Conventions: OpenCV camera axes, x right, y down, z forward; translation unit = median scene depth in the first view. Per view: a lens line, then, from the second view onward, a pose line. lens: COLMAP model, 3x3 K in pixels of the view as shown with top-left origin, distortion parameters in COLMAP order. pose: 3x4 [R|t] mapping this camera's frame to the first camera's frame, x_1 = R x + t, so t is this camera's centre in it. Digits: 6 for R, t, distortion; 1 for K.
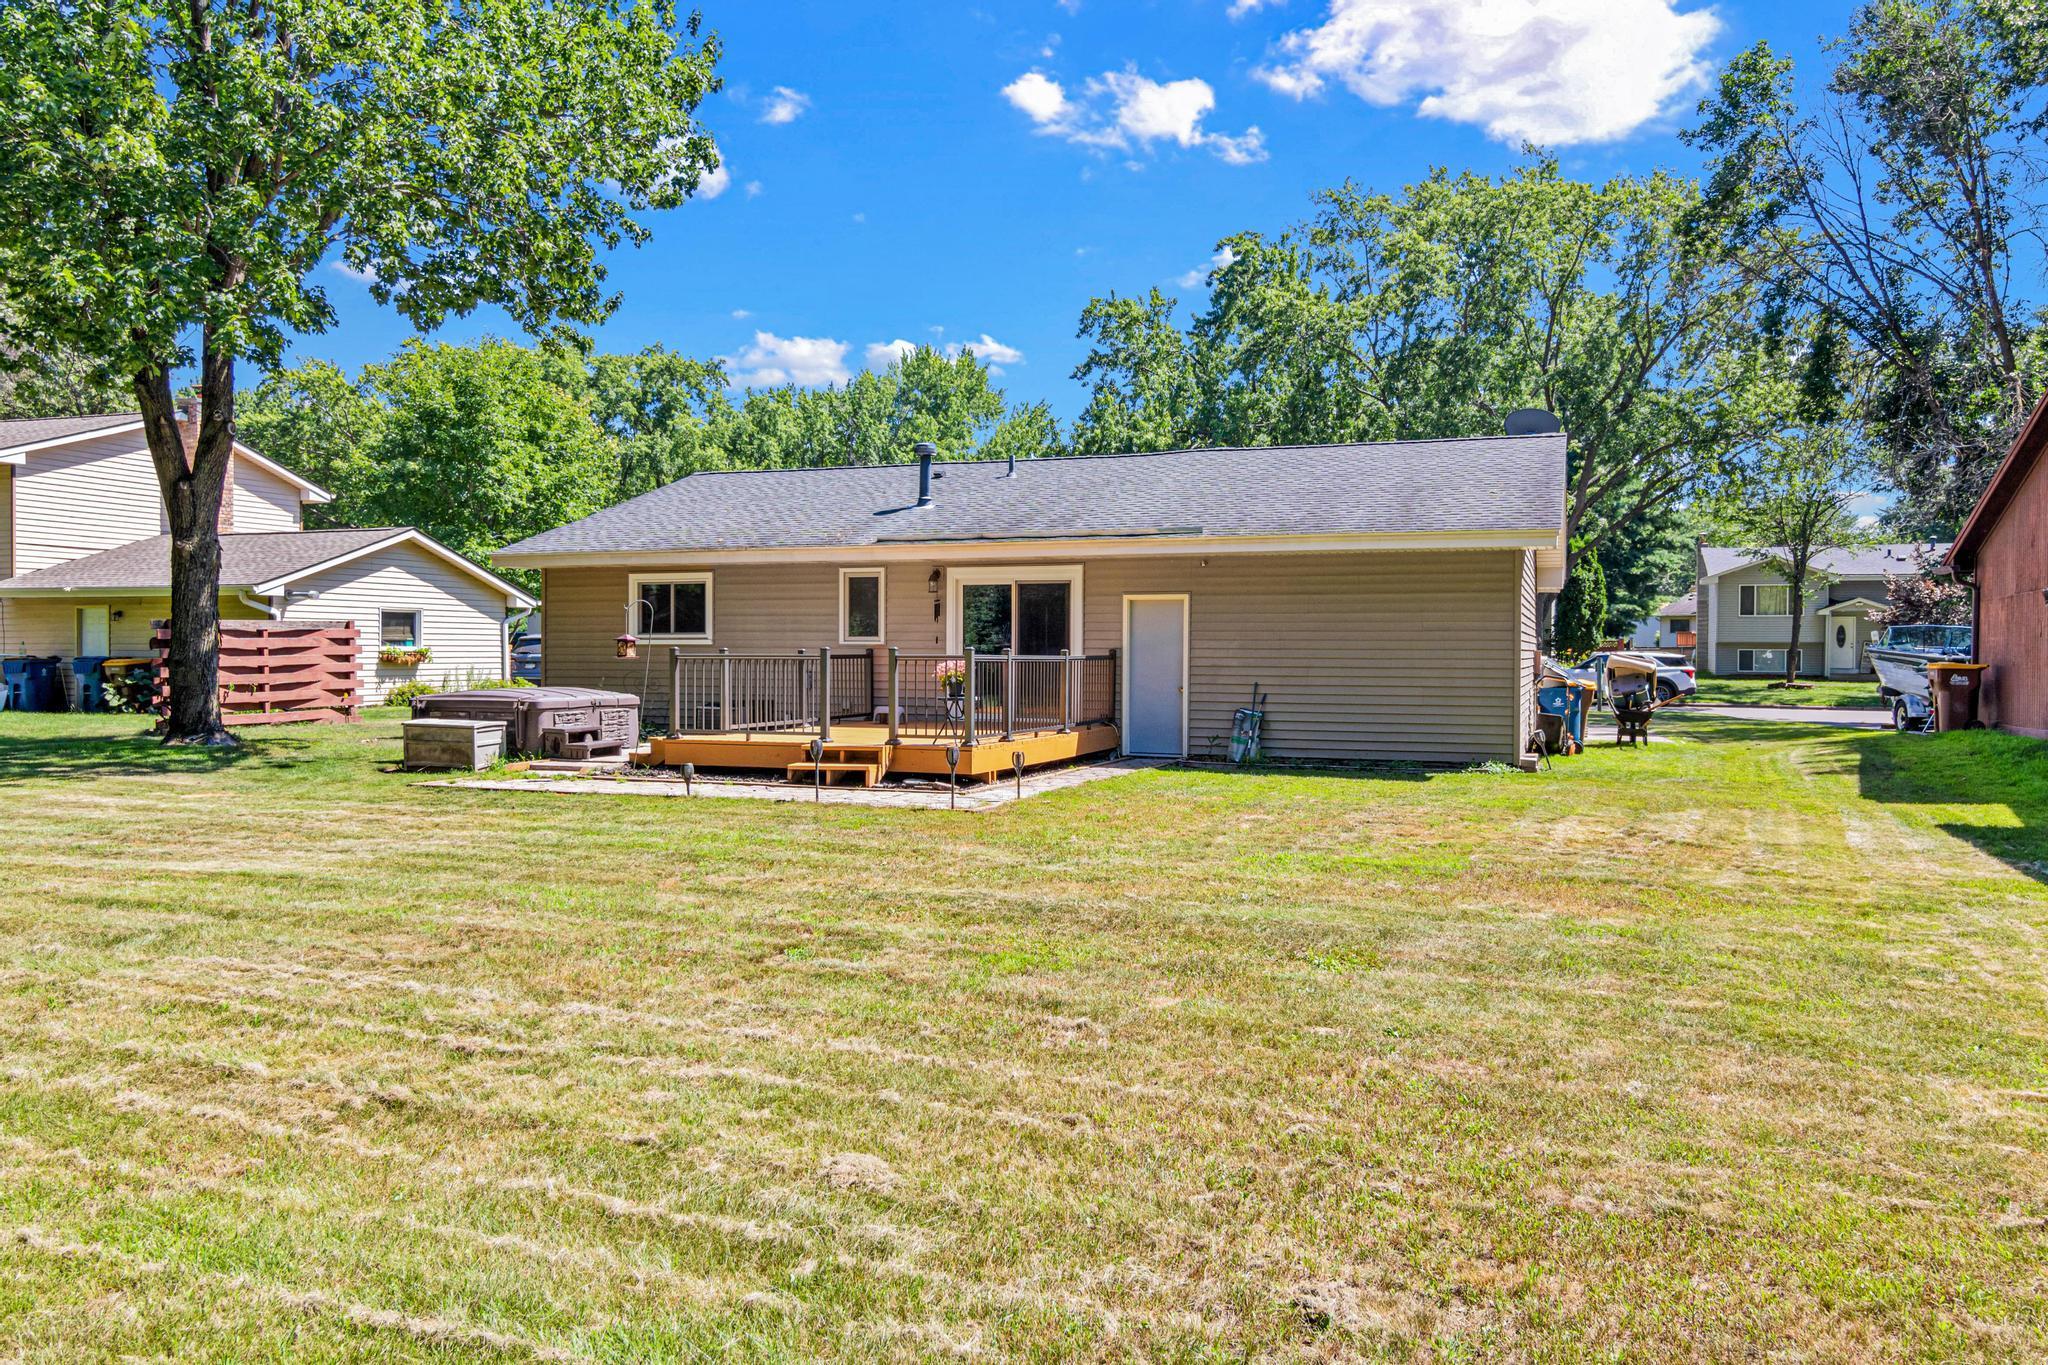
lens RADIAL K [[1520.5, 0, 1024.0], [0, 1520.5, 682.5], [0, 0, 1]] dist [-0.000539, 0.002319]
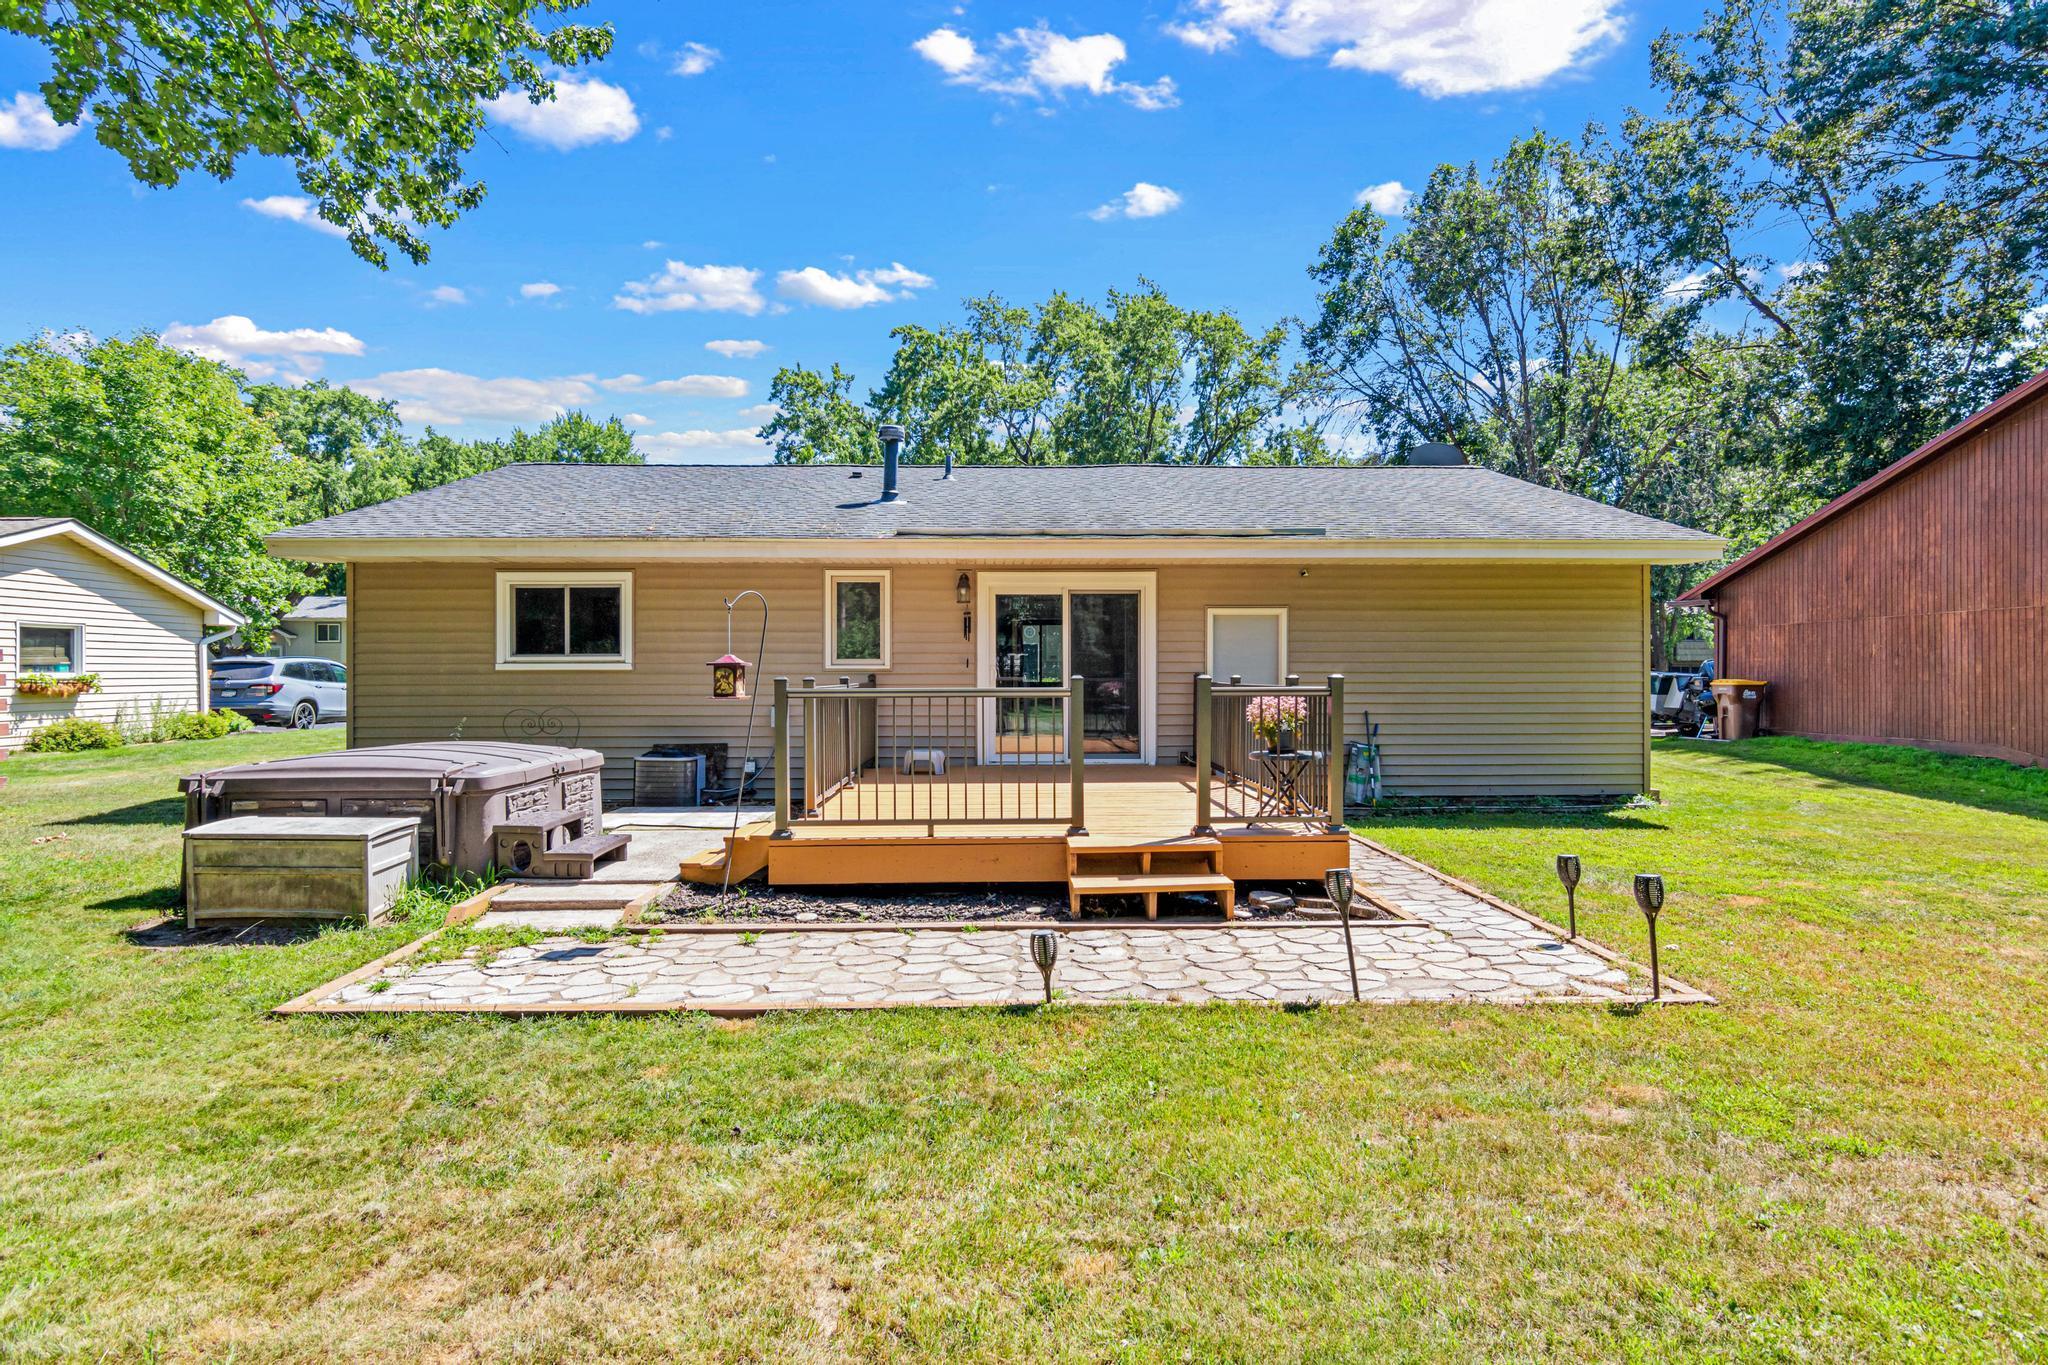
lens RADIAL K [[1047.5, 0, 1018.1], [0, 1047.5, 675.1], [0, 0, 1]] dist [-0.001863, 0.001228]
pose [[0.923757, -0.007291, 0.382910, -0.213419], [0.012878, 0.999845, -0.012032, -0.012993], [-0.382763, 0.016046, 0.923707, 0.429792]]
